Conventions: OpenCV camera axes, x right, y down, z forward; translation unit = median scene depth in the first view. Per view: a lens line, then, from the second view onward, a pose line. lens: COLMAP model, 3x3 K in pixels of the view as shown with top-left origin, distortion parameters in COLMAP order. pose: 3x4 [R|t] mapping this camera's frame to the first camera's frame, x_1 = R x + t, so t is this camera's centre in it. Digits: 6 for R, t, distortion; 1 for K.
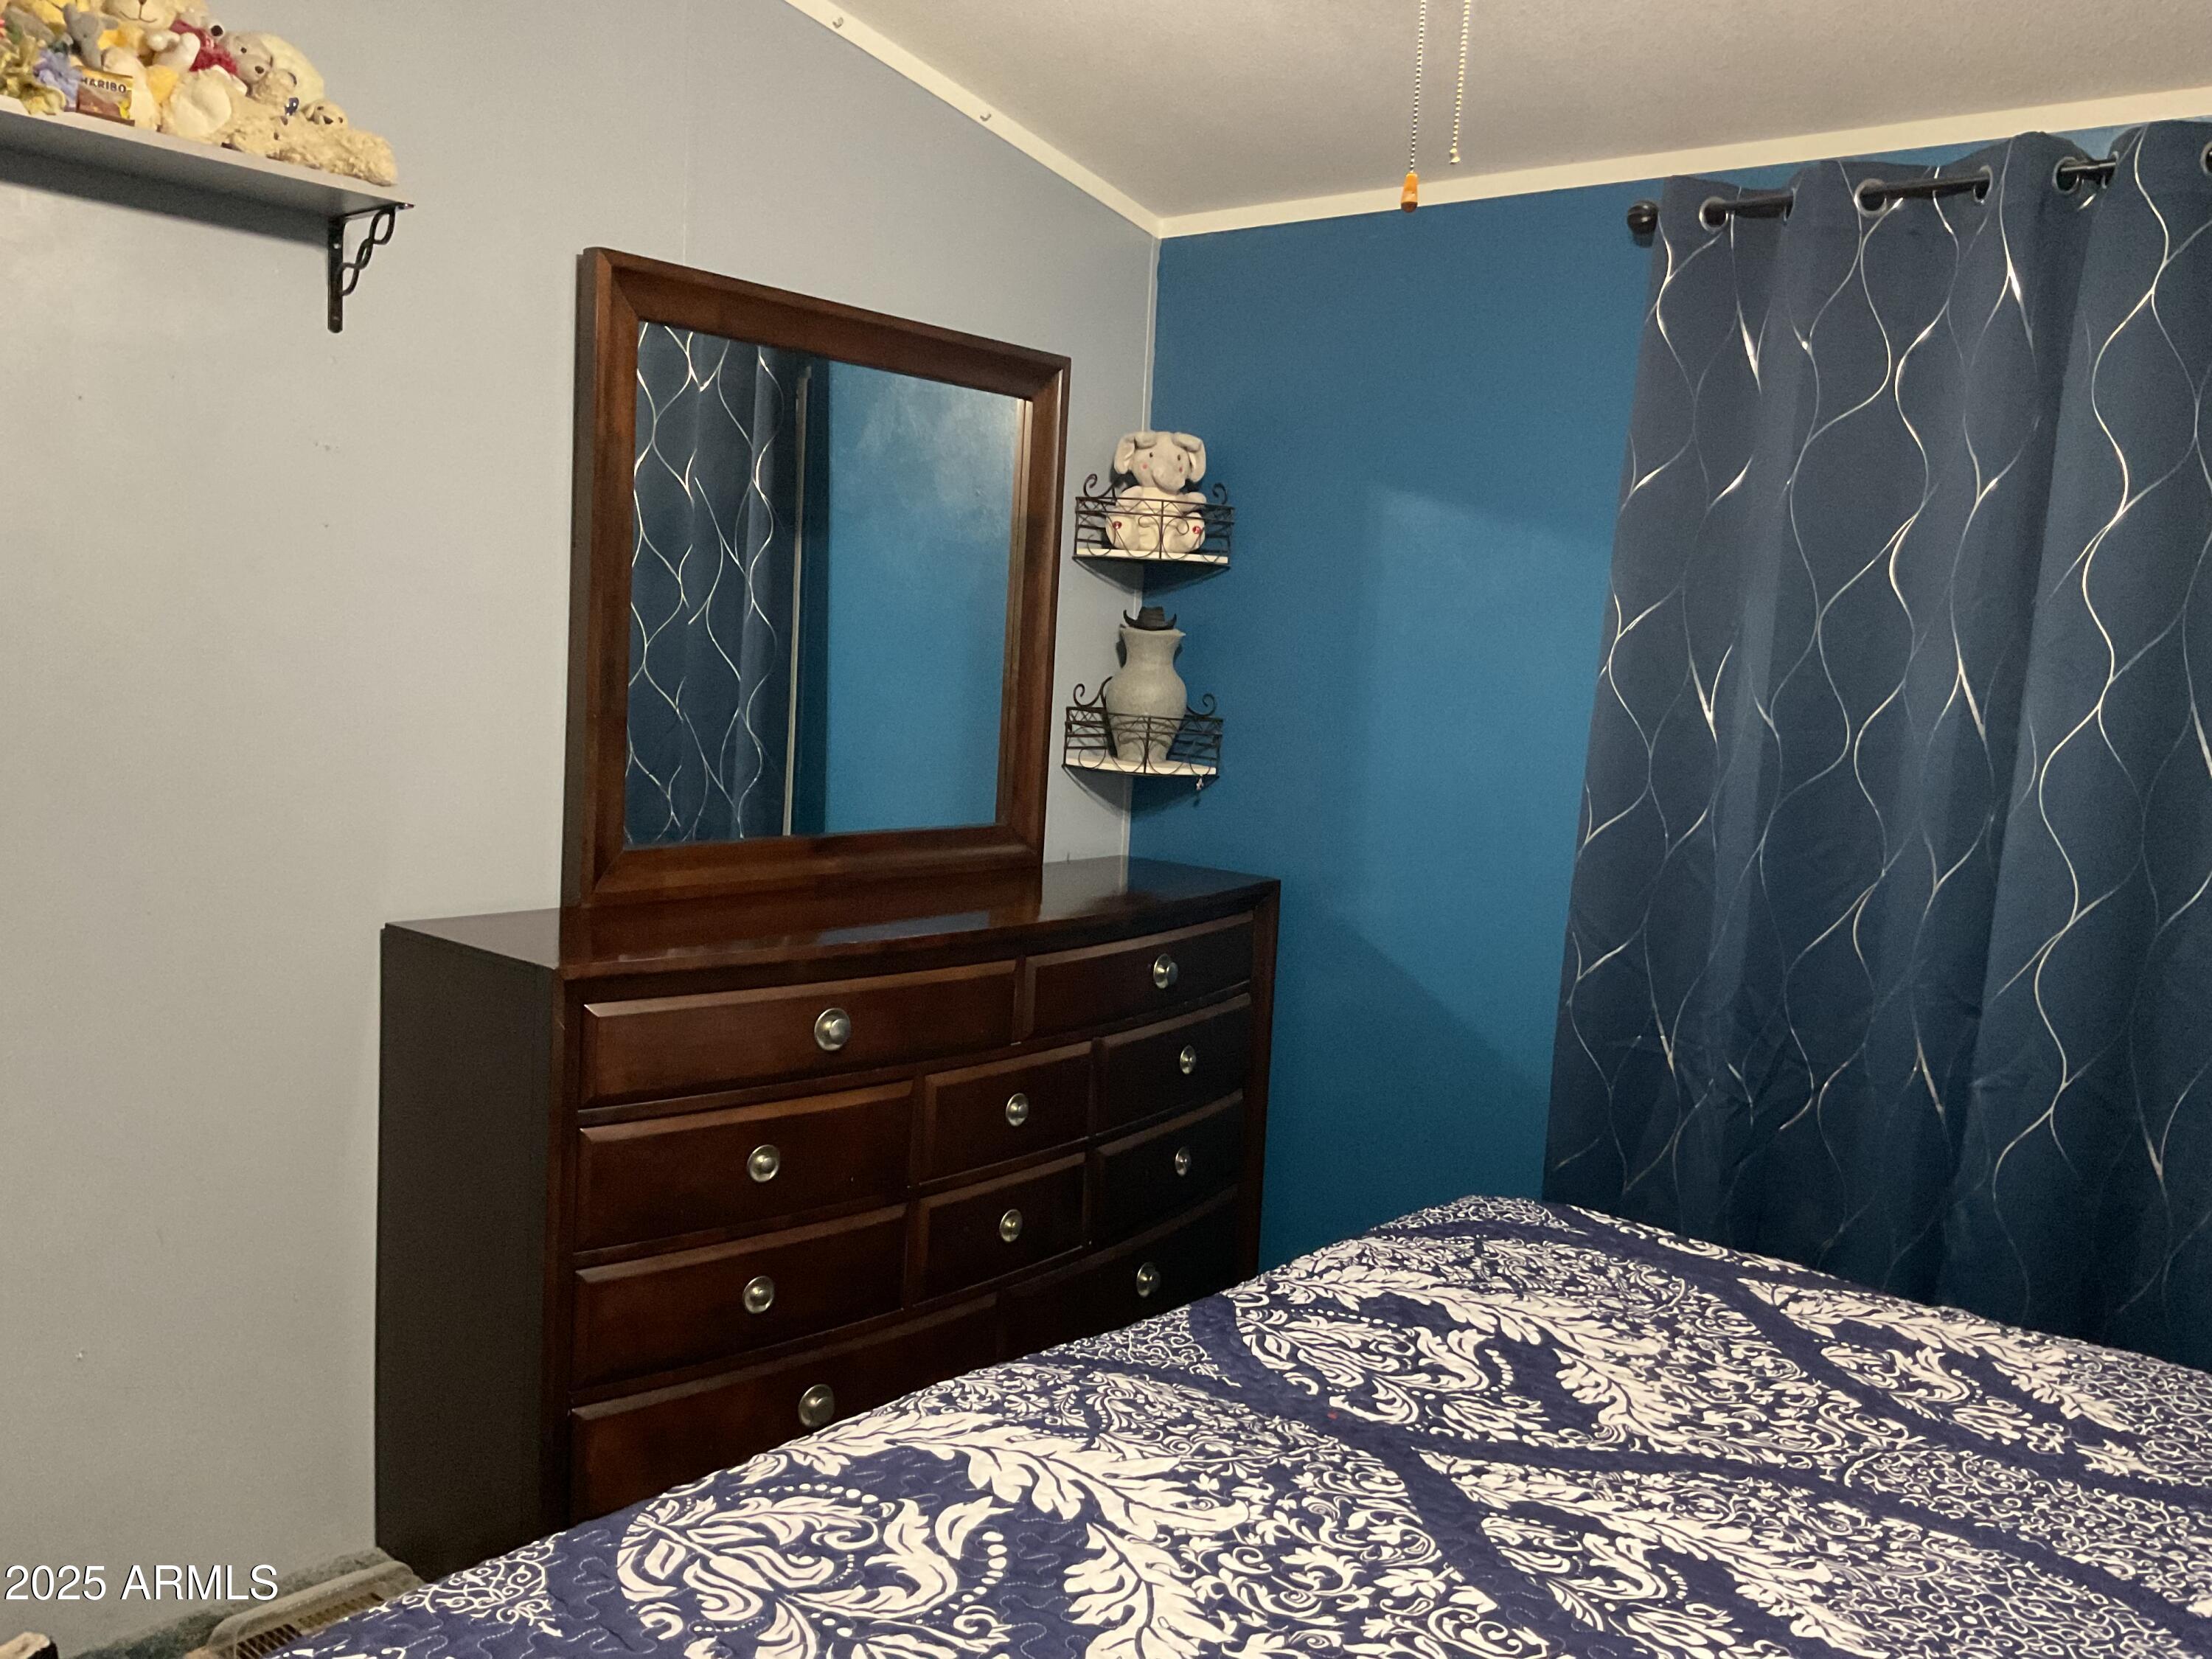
lens RADIAL K [[1824.1, 0, 1106.0], [0, 1824.1, 829.5], [0, 0, 1]] dist [0.135884, -0.279428]
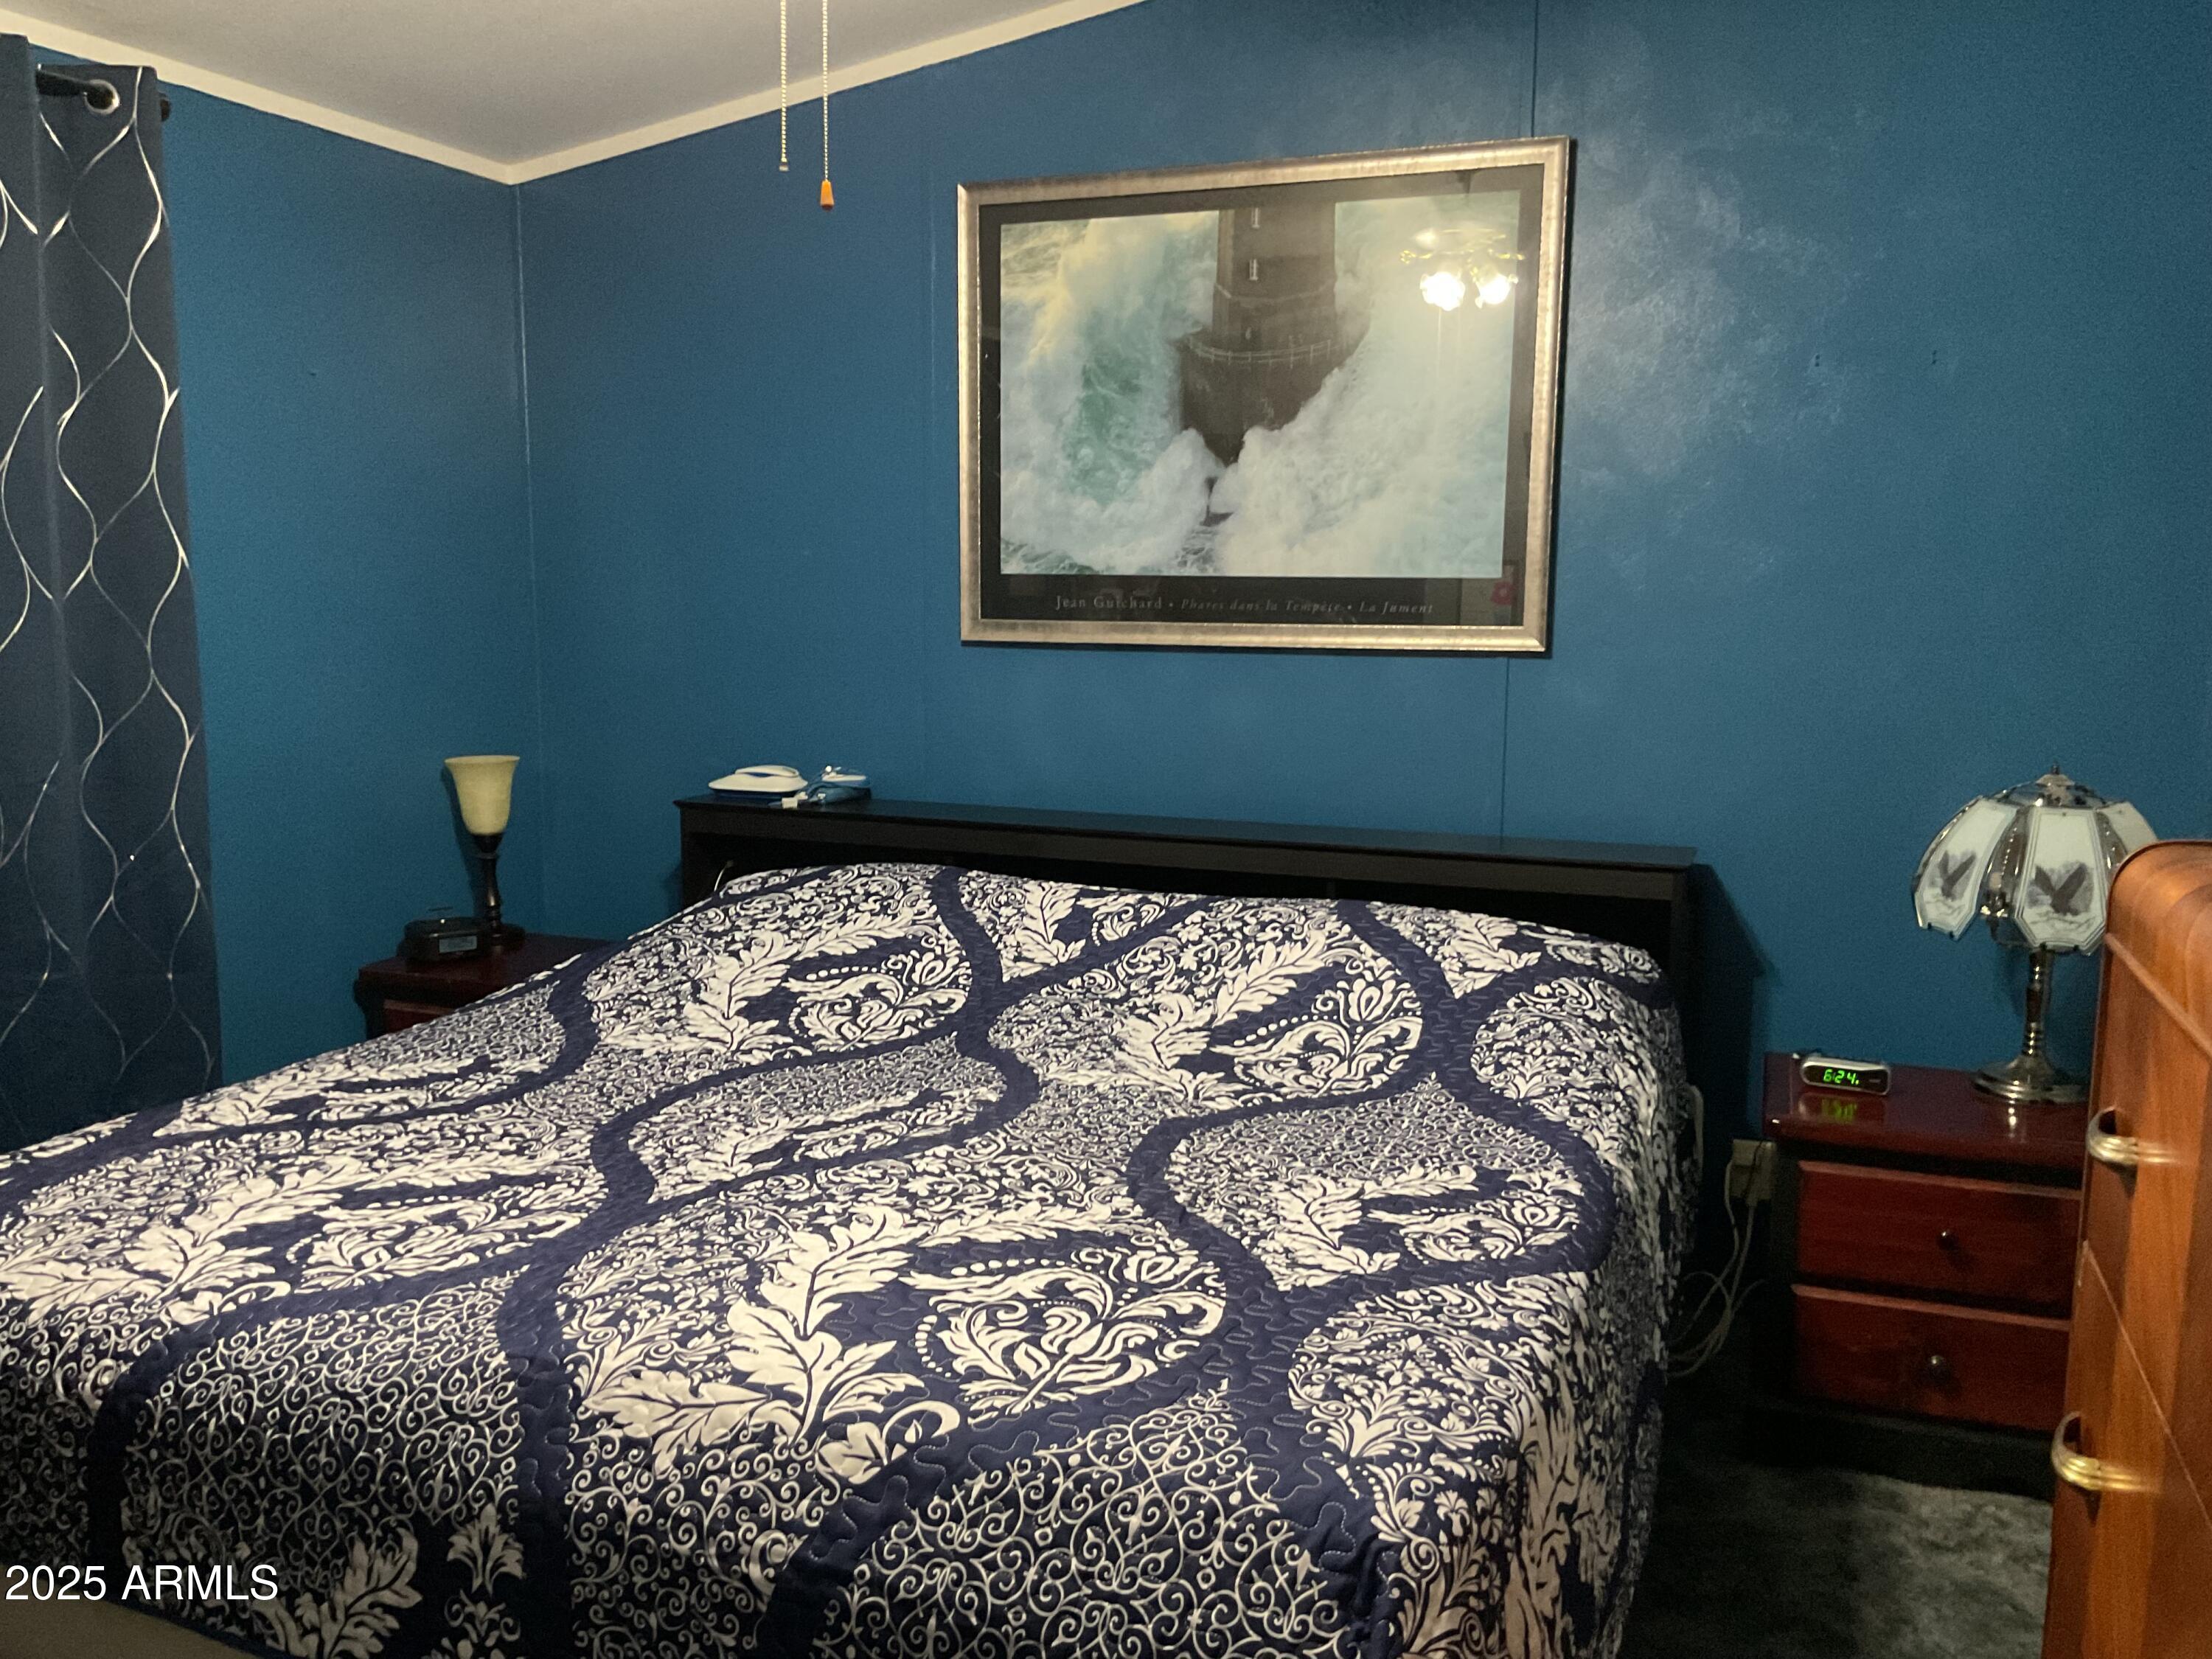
lens RADIAL K [[1824.1, 0, 1106.0], [0, 1824.1, 829.5], [0, 0, 1]] dist [0.135884, -0.279428]
pose [[-0.309247, -0.190150, 0.931778, -1.013327], [0.069843, 0.972619, 0.221664, -0.152019], [-0.948414, 0.133627, -0.287499, 1.037949]]
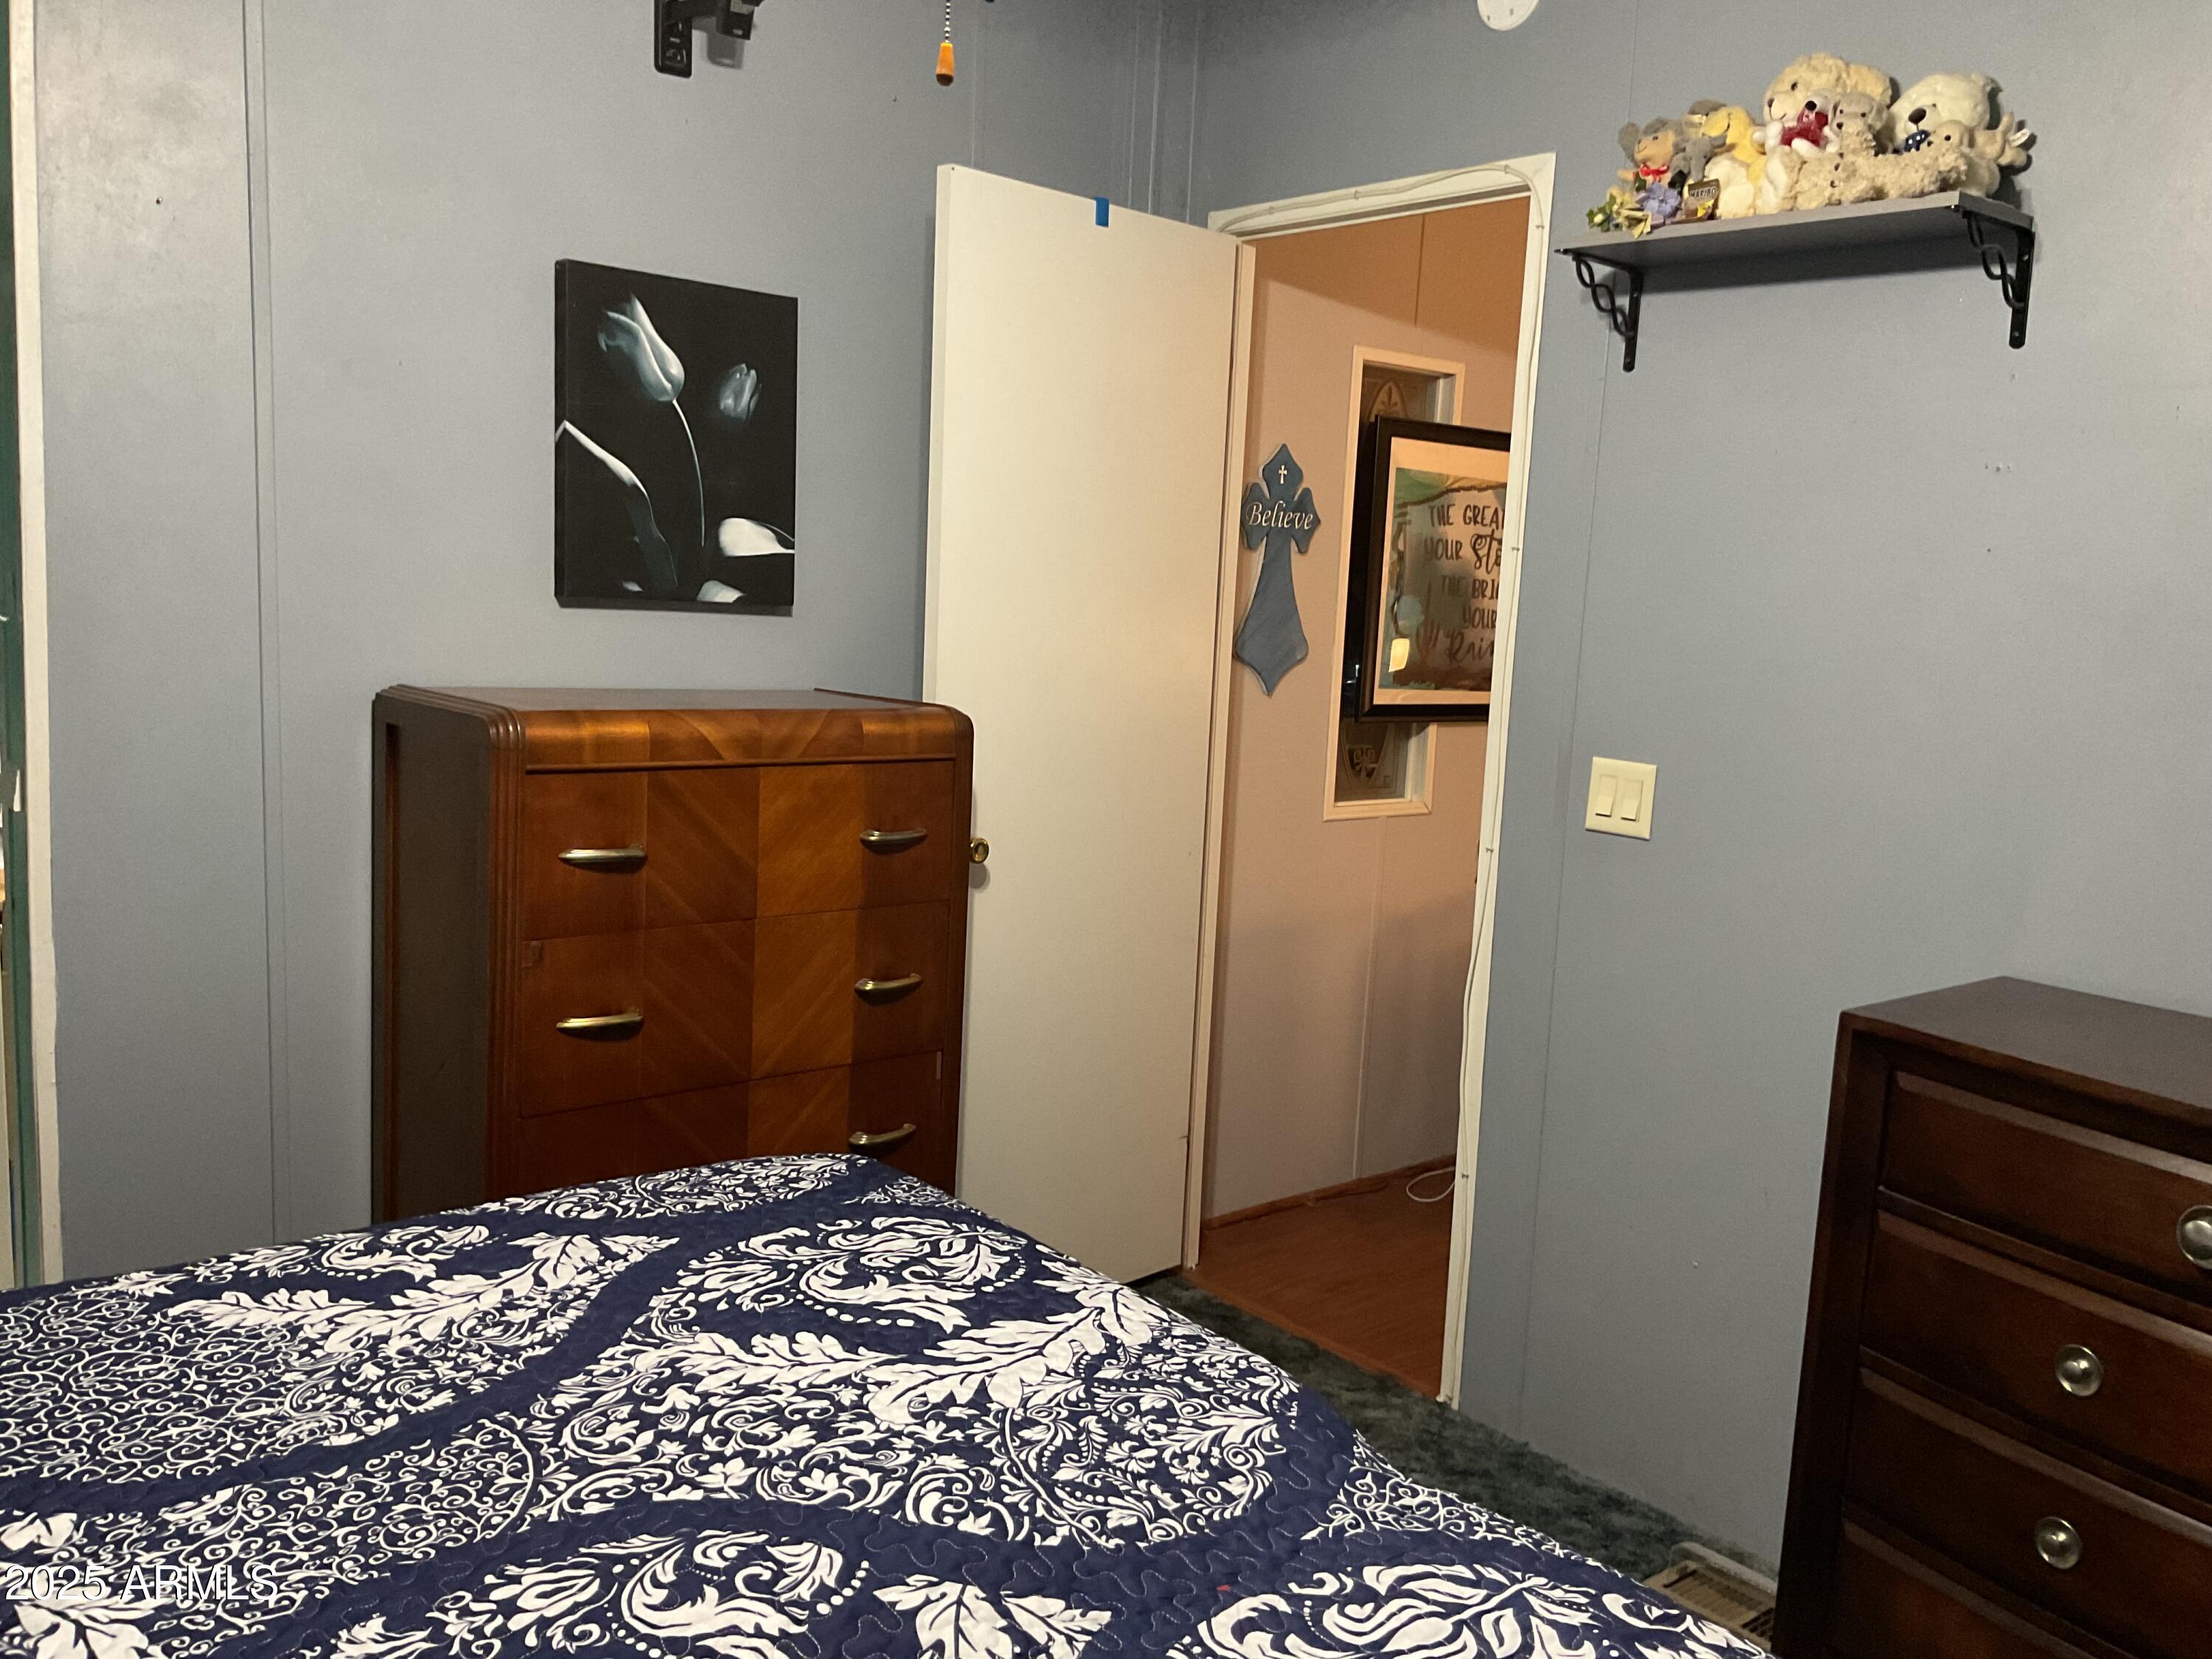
lens RADIAL K [[1830.3, 0, 1106.0], [0, 1830.3, 829.5], [0, 0, 1]] dist [0.069445, -0.132414]
pose [[-0.187647, 0.068772, -0.979826, 0.900269], [-0.161663, 0.981780, 0.099869, -0.060832], [0.968841, 0.177142, -0.173110, 1.082446]]
